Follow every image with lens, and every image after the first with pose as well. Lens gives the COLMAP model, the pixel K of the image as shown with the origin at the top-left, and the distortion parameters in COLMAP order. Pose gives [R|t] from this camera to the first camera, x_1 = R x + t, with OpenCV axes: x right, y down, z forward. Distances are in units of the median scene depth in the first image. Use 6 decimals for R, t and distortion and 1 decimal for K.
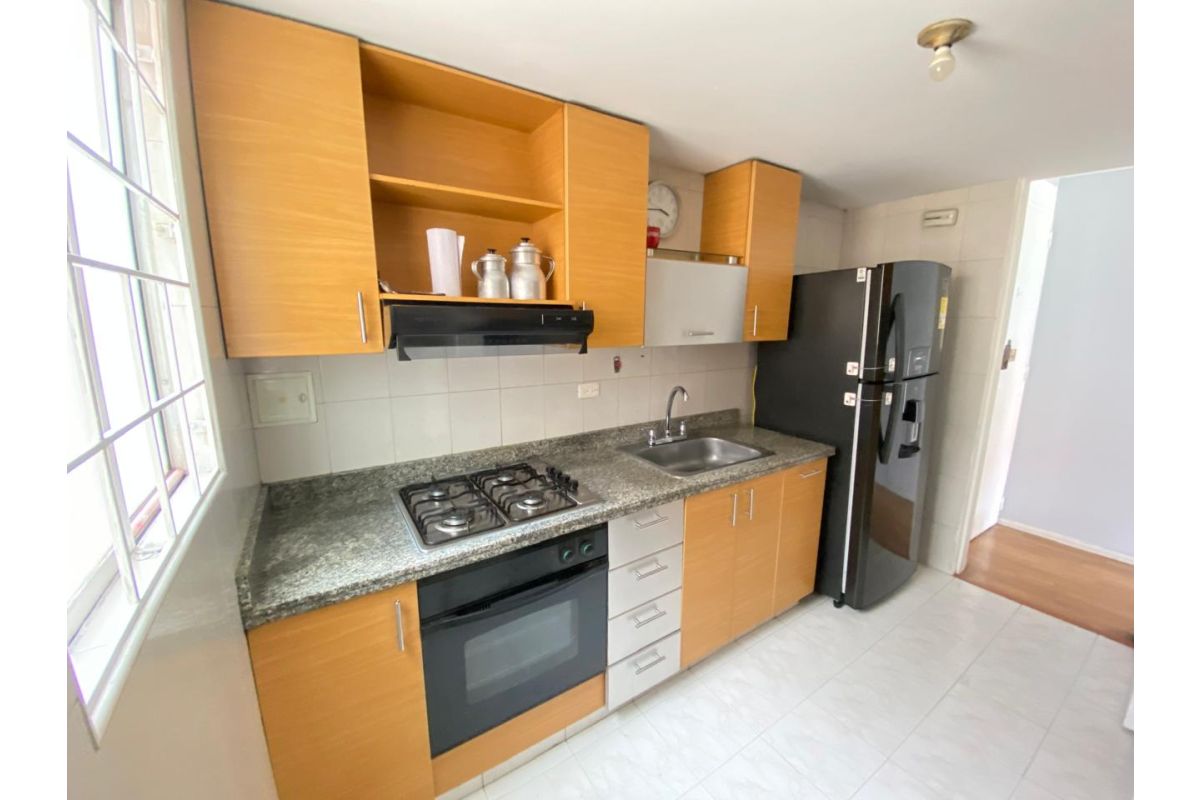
lens RADIAL K [[435.2, 0, 596.2], [0, 435.2, 395.4], [0, 0, 1]] dist [0.001395, -0.003779]
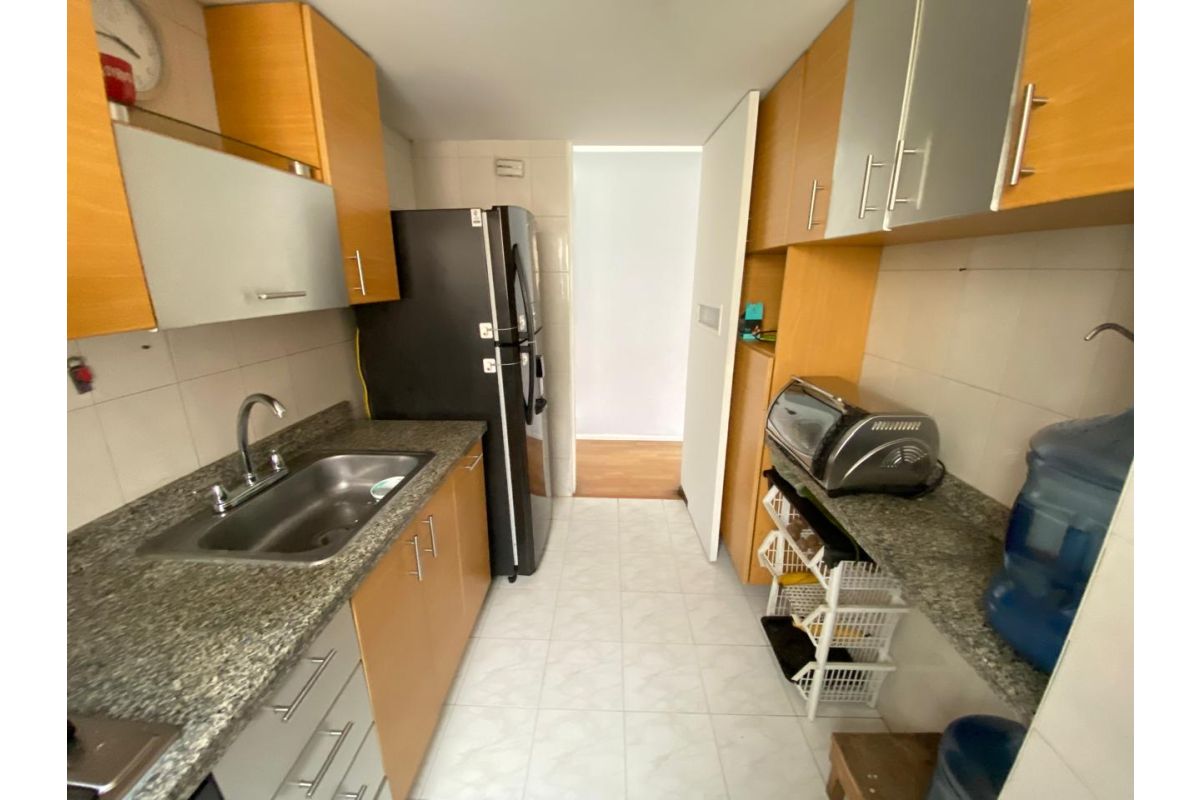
lens RADIAL K [[435.2, 0, 599.7], [0, 435.2, 404.6], [0, 0, 1]] dist [0.001395, -0.003779]
pose [[0.571715, -0.230536, 0.787398, 0.000565], [0.137834, 0.973060, 0.184816, -0.047372], [-0.808792, 0.002868, 0.588088, 0.308845]]
